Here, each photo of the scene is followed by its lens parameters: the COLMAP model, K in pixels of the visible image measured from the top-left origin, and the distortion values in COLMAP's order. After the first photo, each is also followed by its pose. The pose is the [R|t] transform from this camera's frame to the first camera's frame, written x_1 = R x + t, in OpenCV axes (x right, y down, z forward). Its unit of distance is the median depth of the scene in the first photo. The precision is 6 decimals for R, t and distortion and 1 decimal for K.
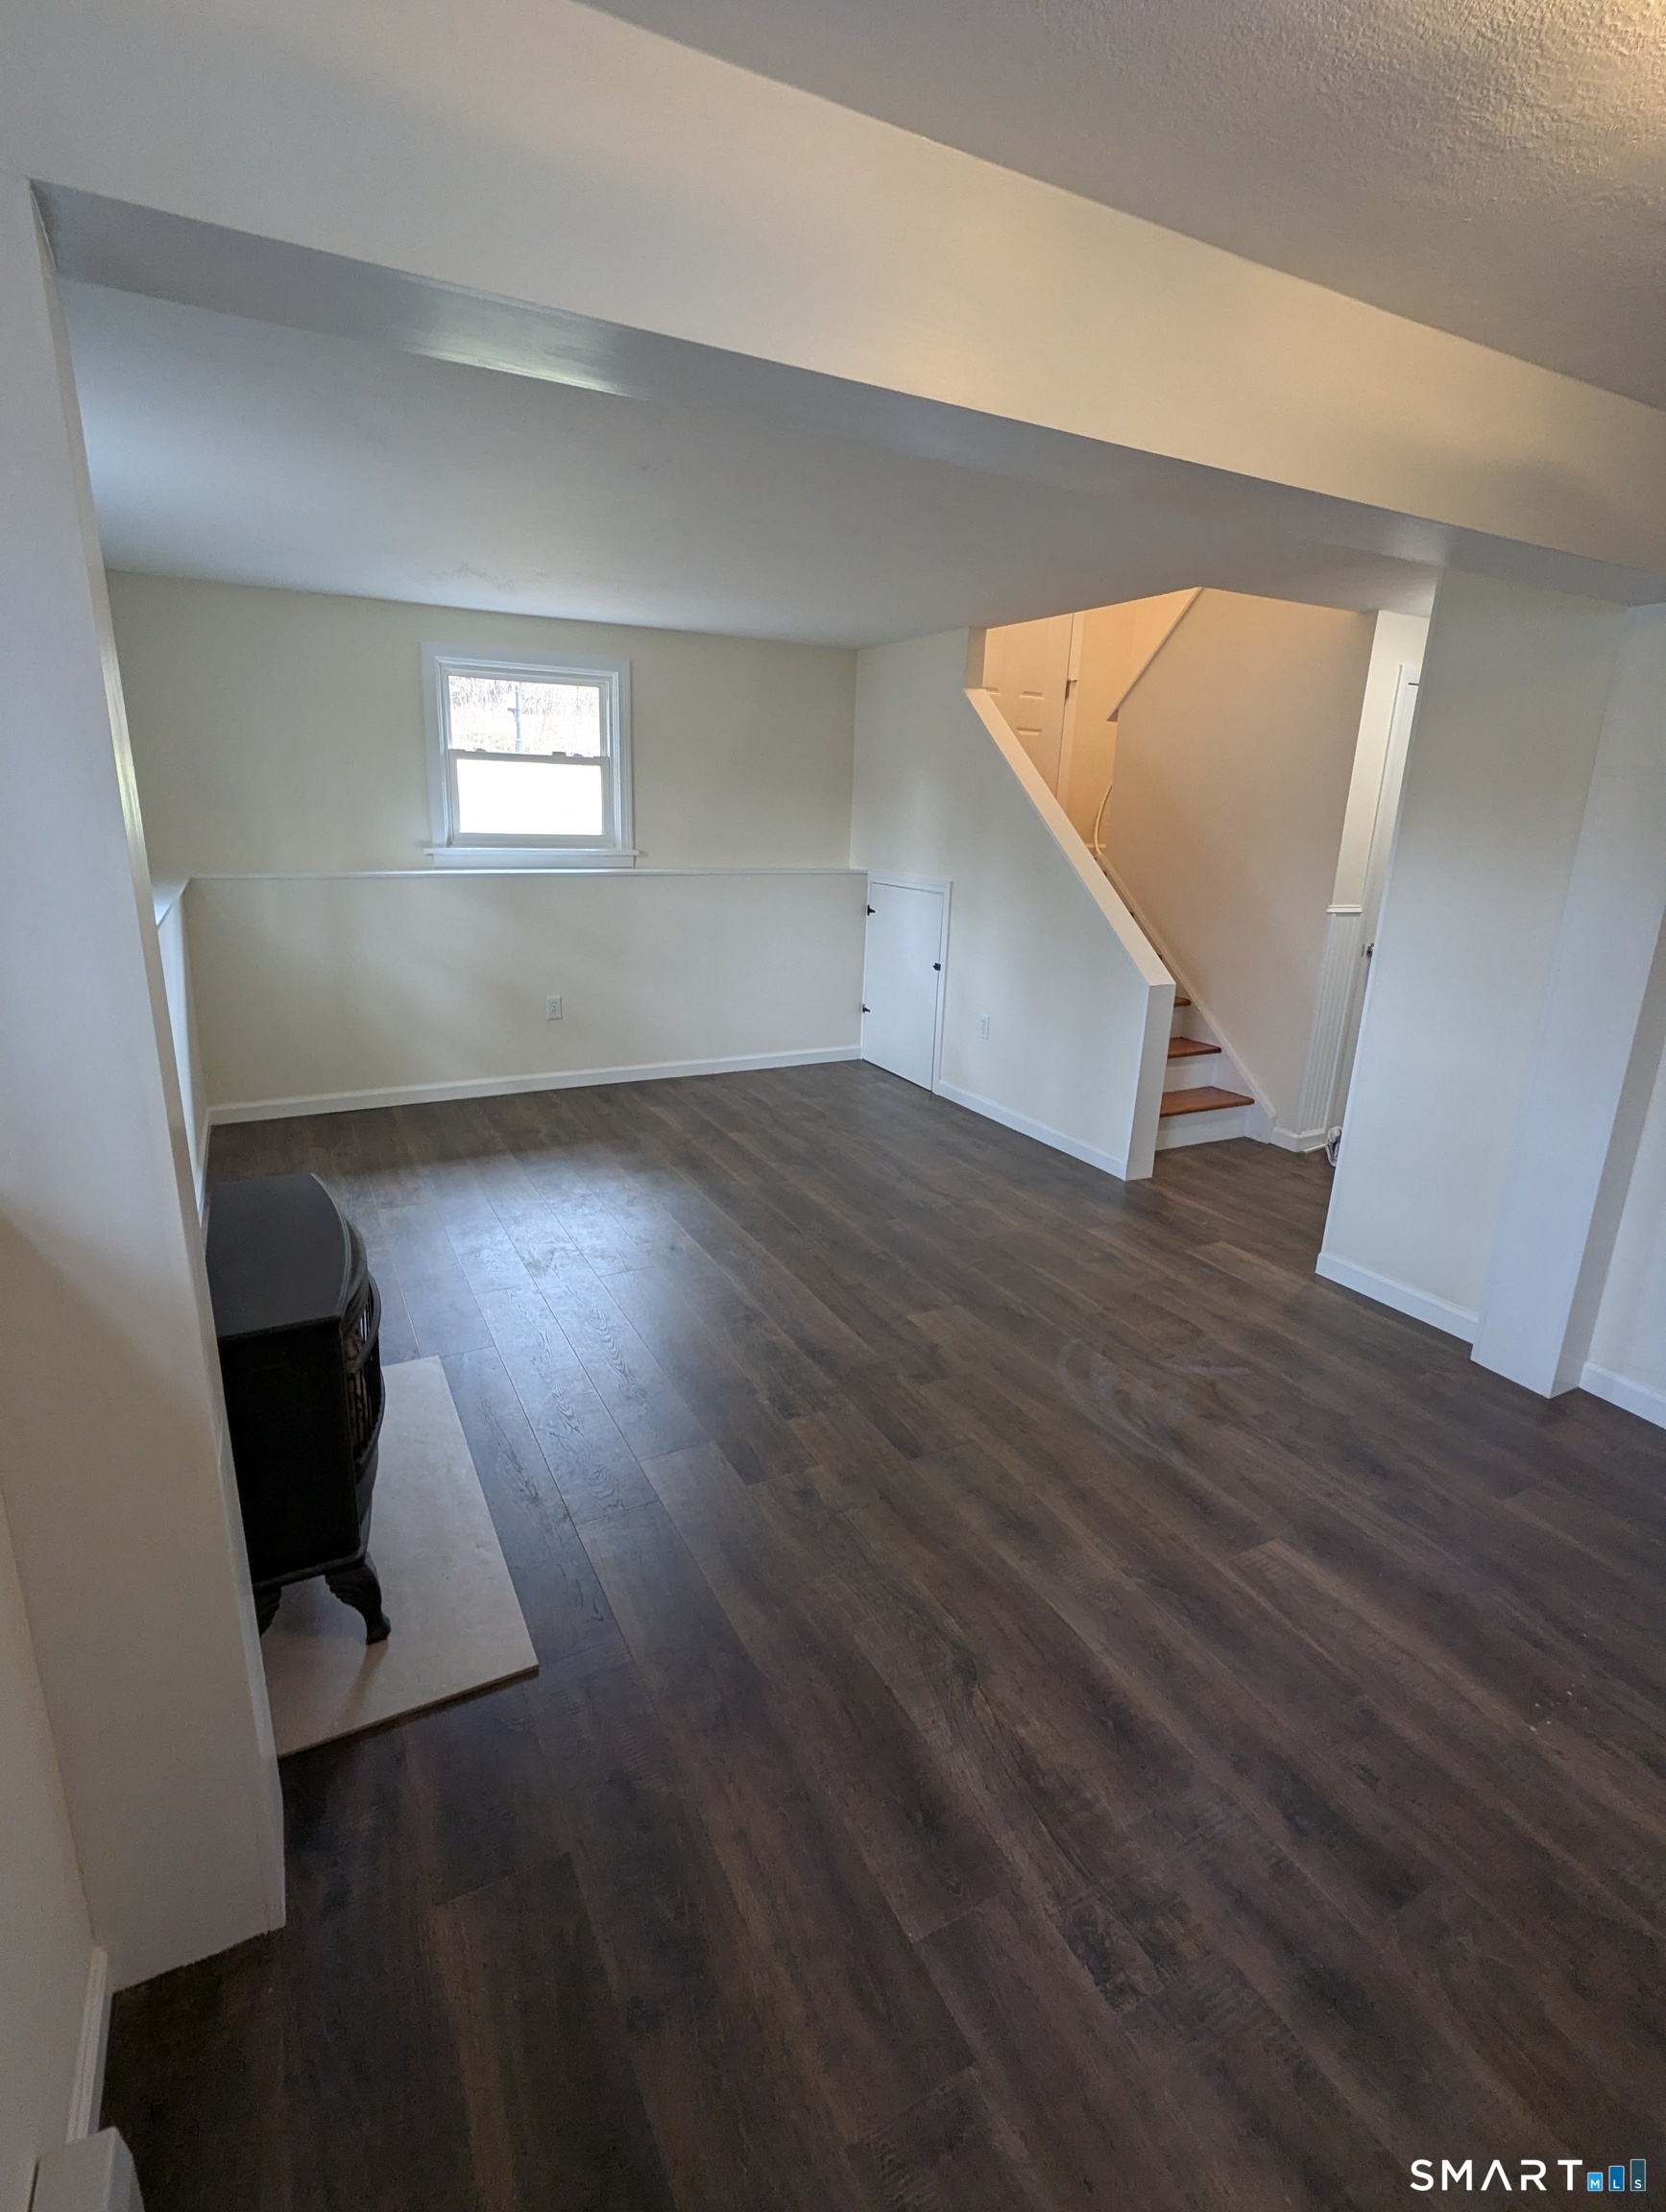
lens RADIAL K [[1054.1, 0, 831.1], [0, 1054.1, 1089.4], [0, 0, 1]] dist [0.003244, -0.002887]
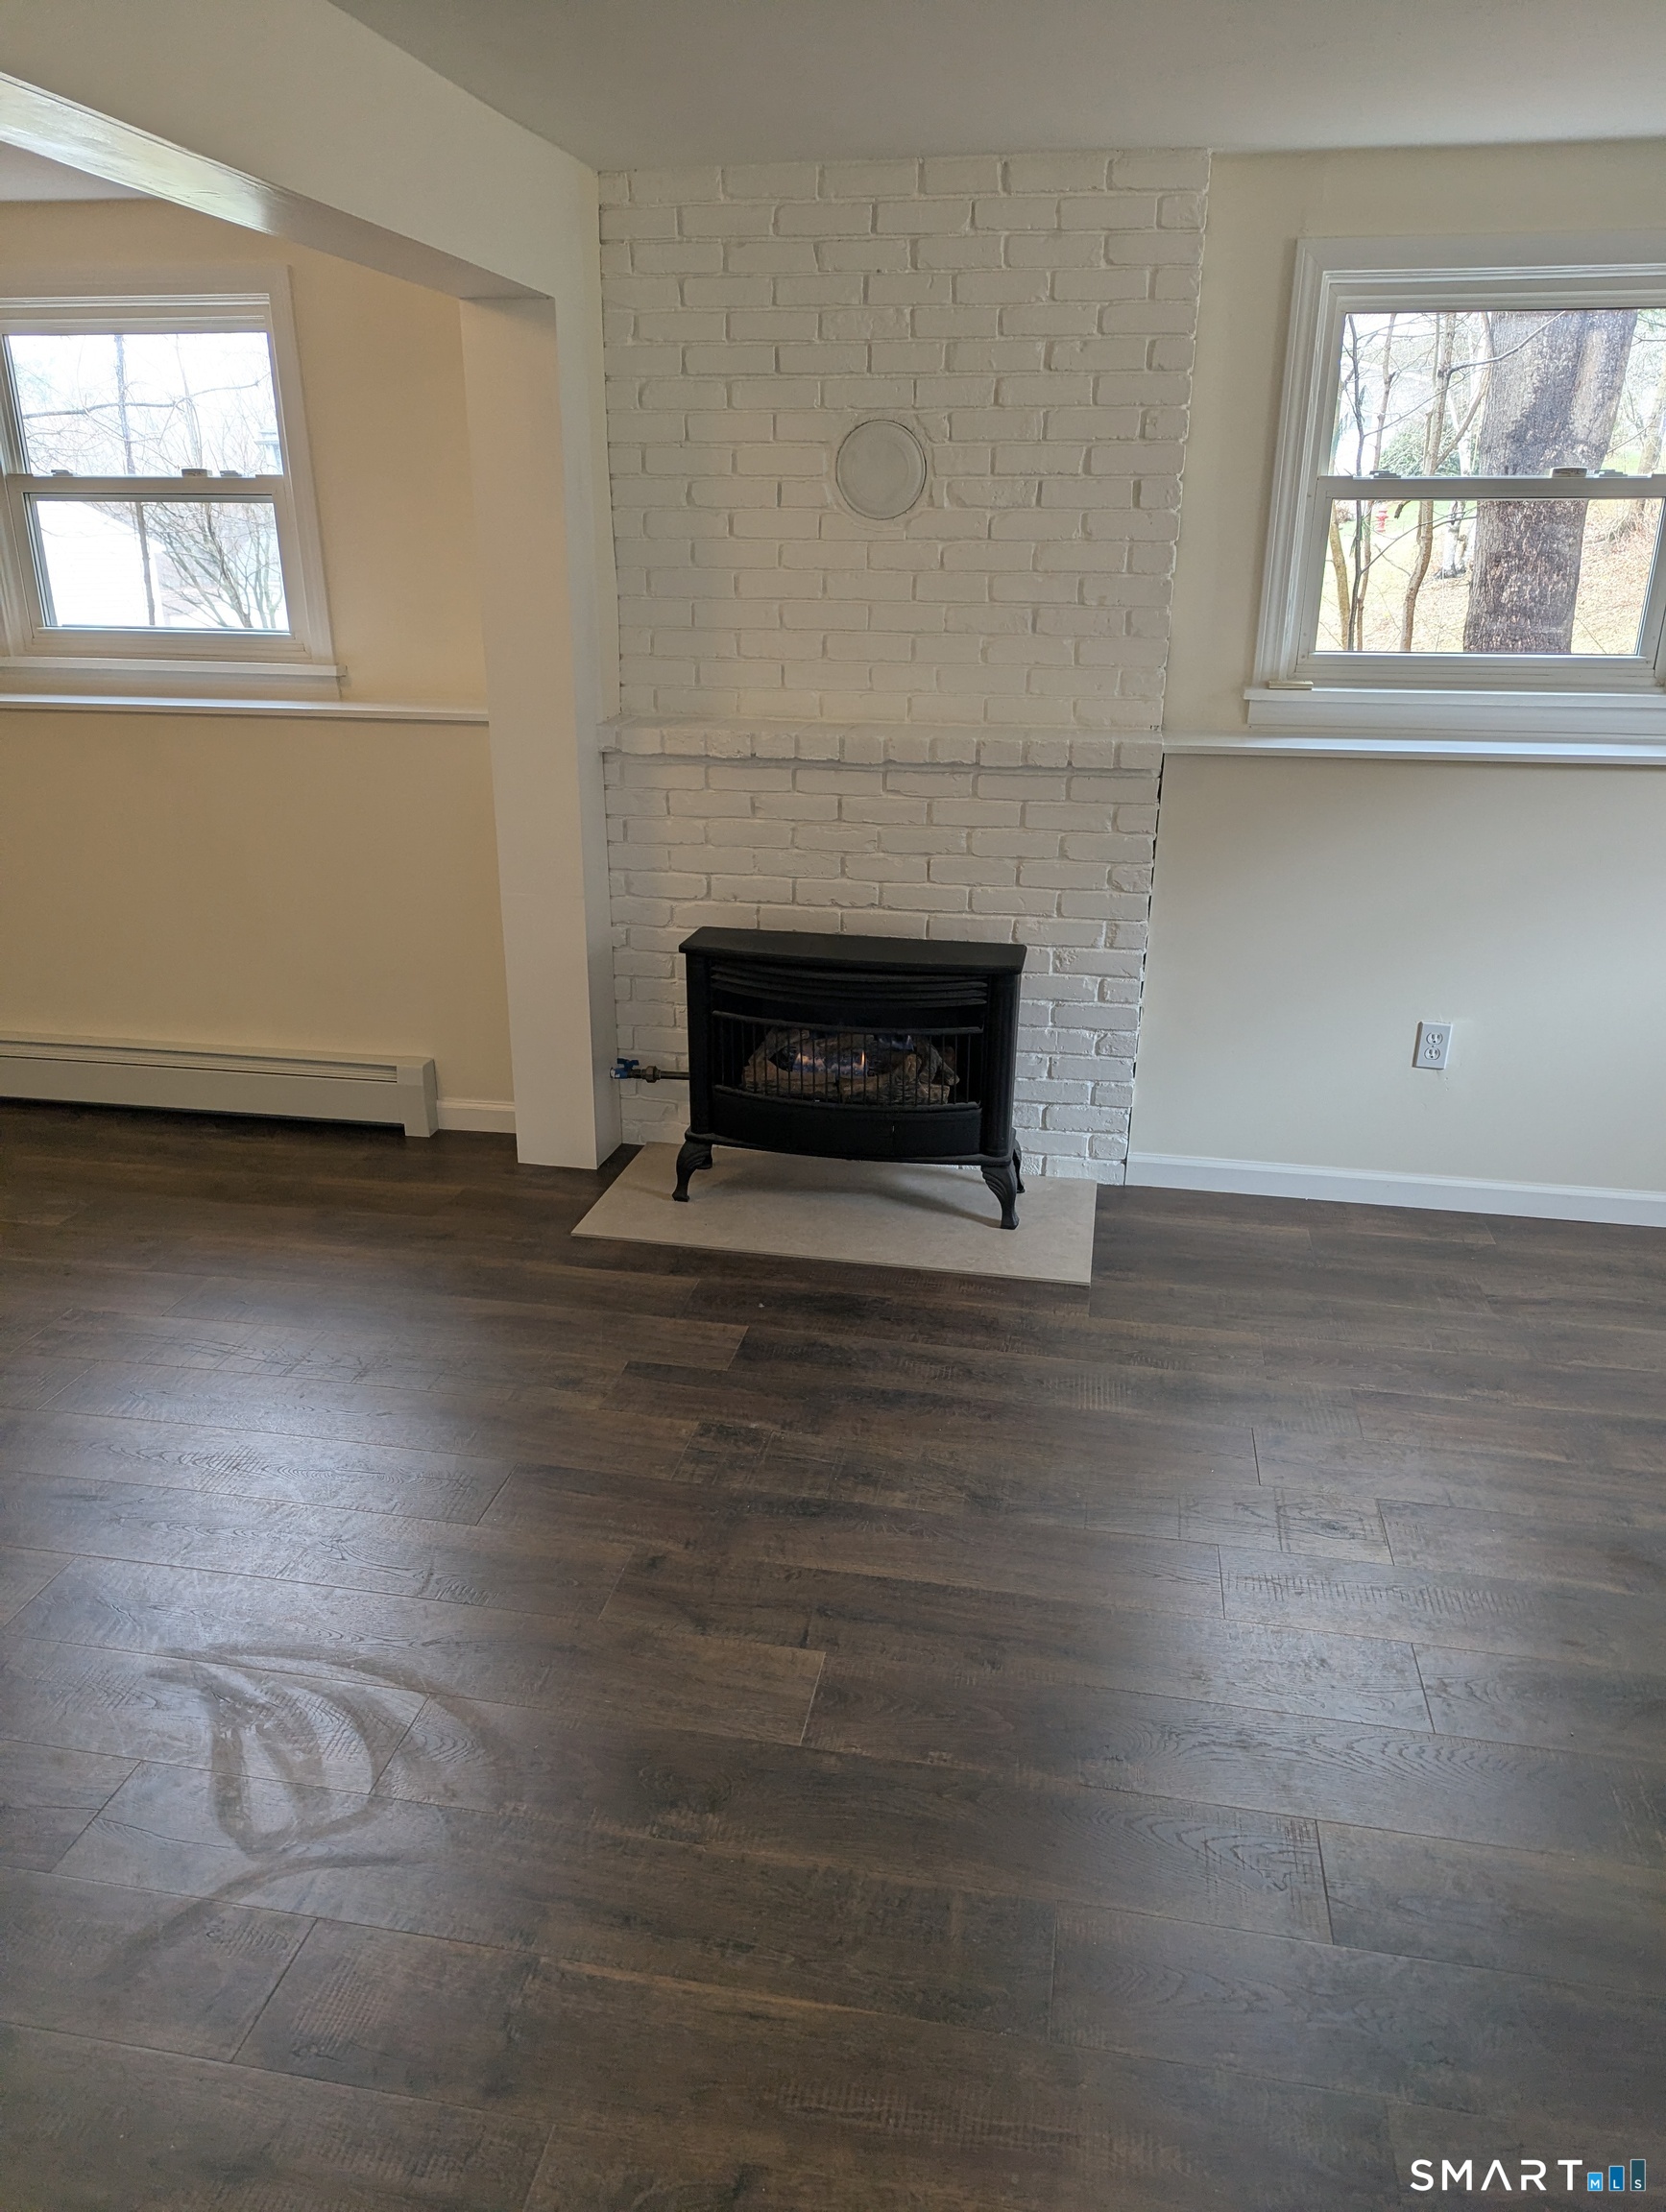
lens RADIAL K [[1547.3, 0, 848.4], [0, 1547.3, 1113.6], [0, 0, 1]] dist [0.058805, -0.048294]
pose [[-0.613168, 0.242063, -0.751951, 0.580502], [-0.237354, 0.851454, 0.467642, -0.354927], [0.753451, 0.465222, -0.464630, 1.307604]]
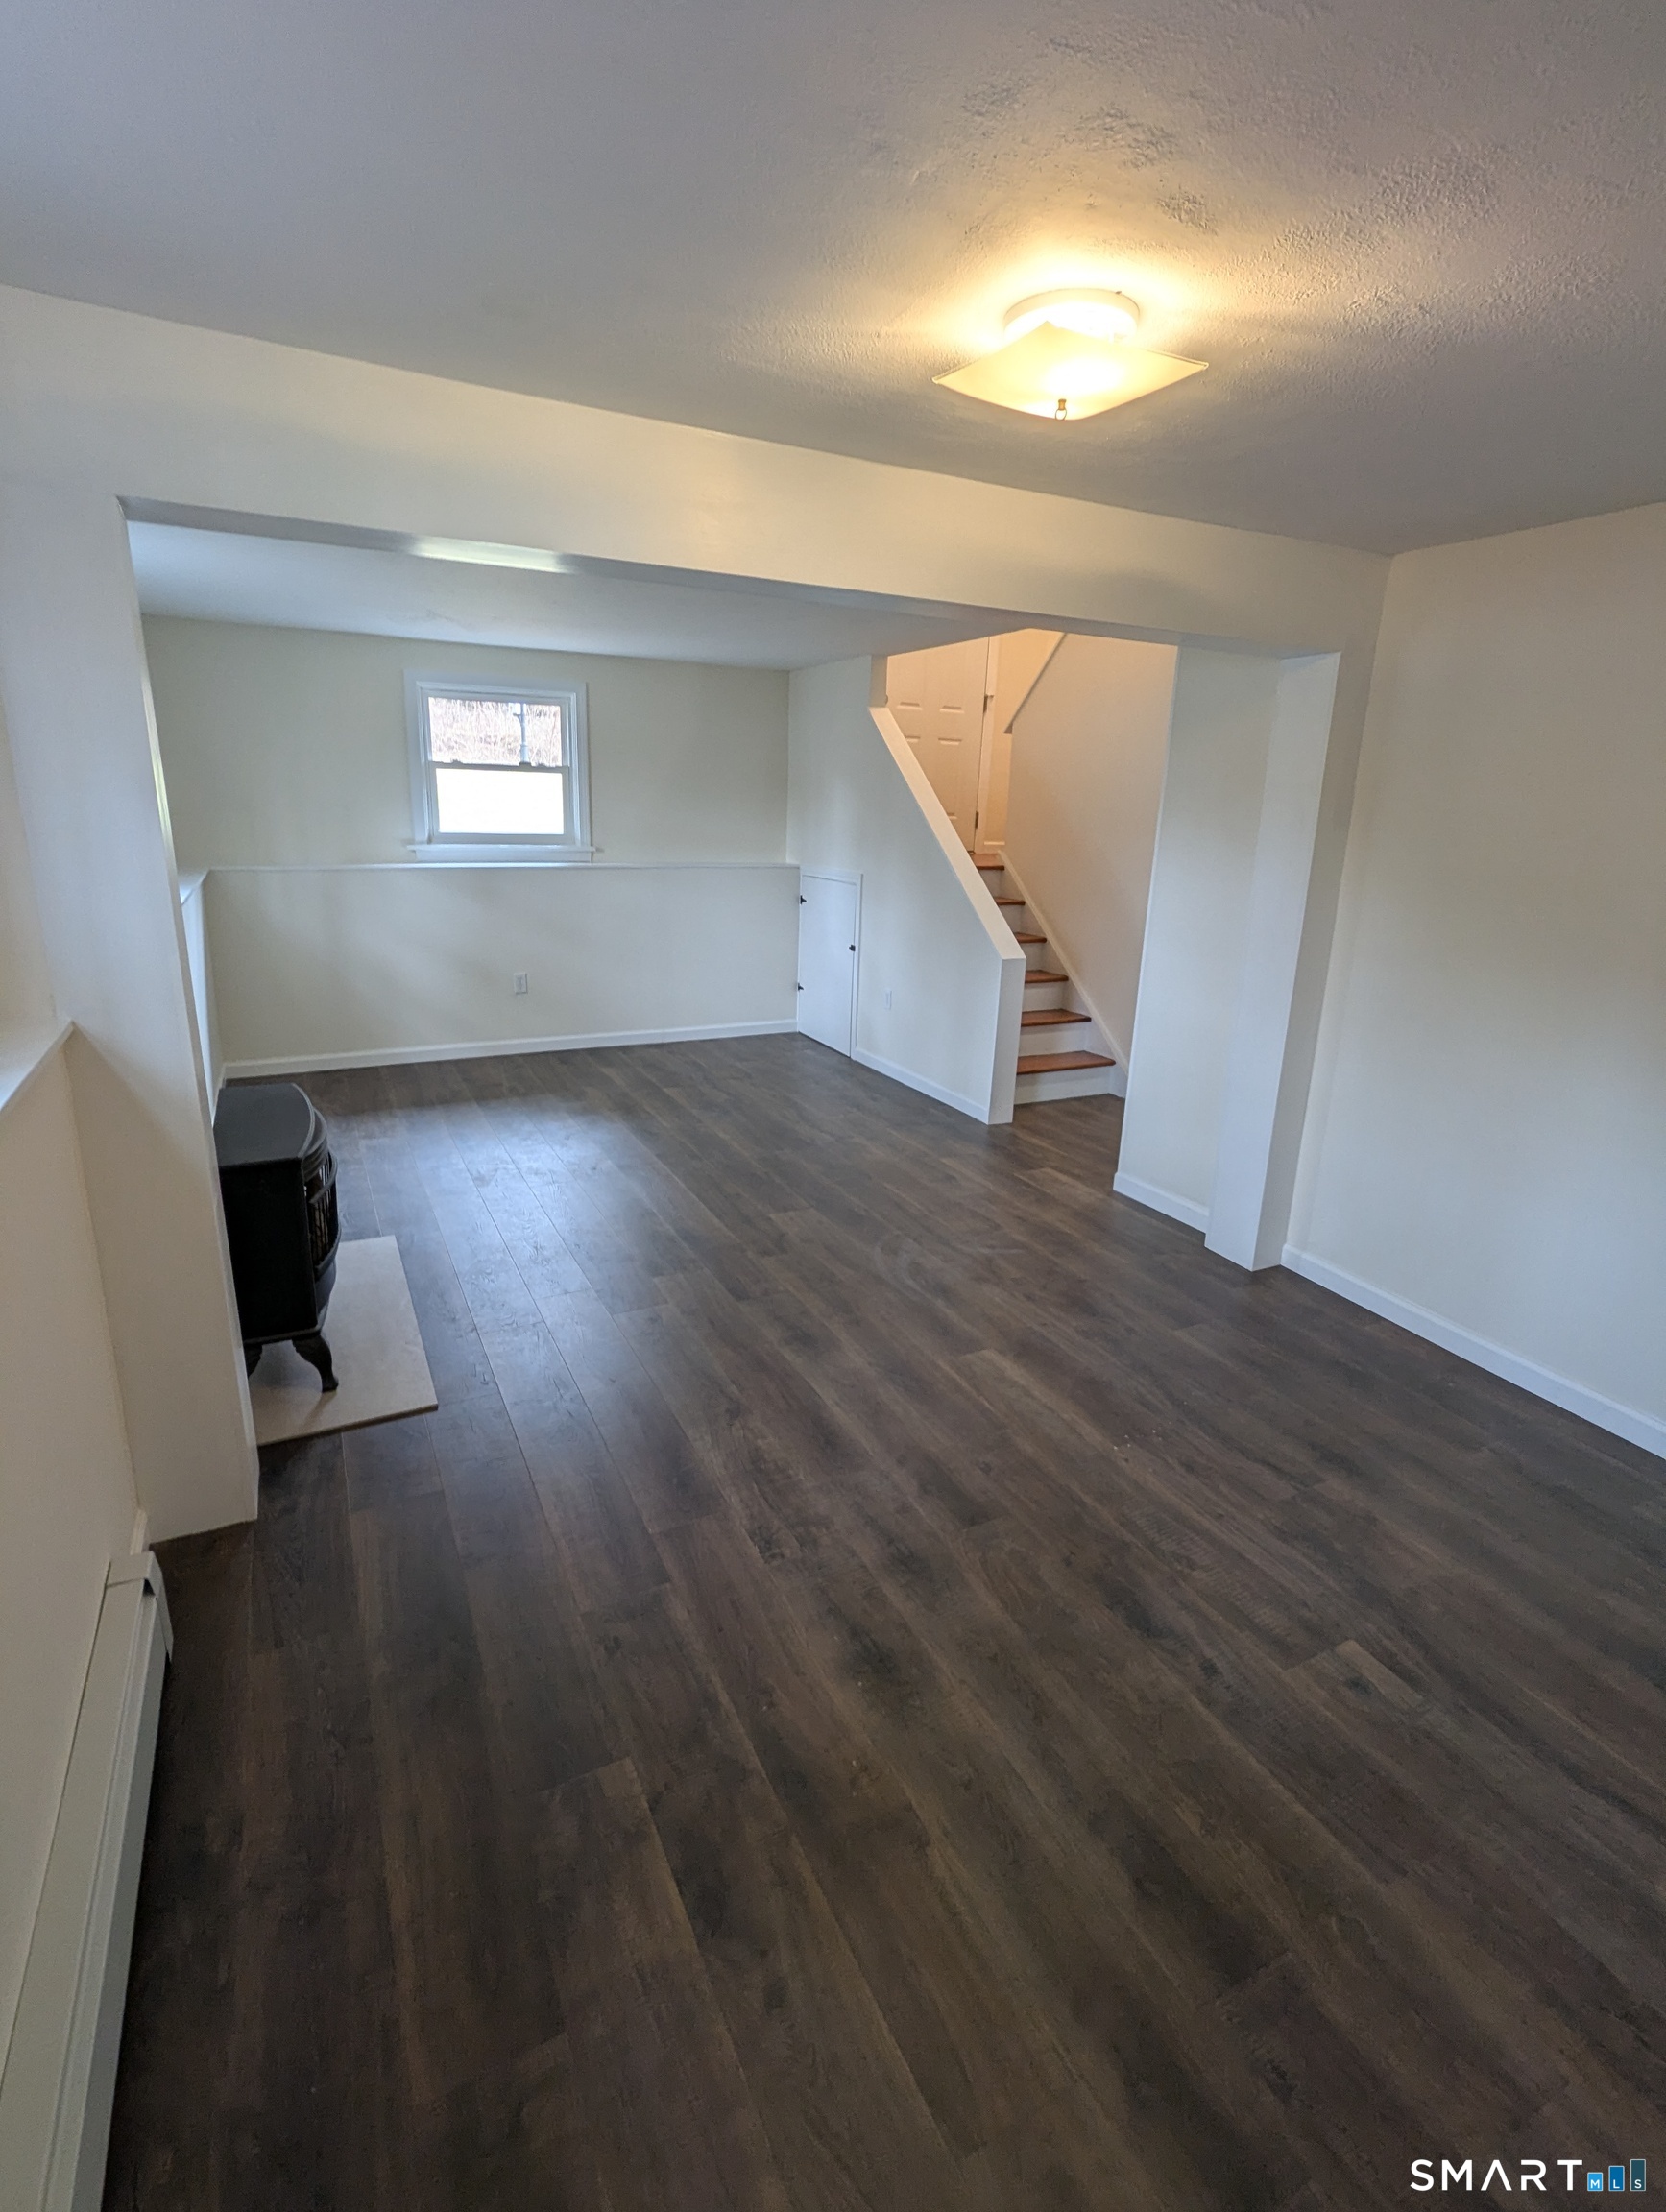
lens RADIAL K [[1054.1, 0, 829.5], [0, 1054.1, 1088.9], [0, 0, 1]] dist [0.003244, -0.002887]
pose [[0.999809, 0.003221, -0.019288, 0.180109], [-0.003222, 0.999995, 0.000007, 0.068521], [0.019288, 0.000055, 0.999814, -0.276130]]
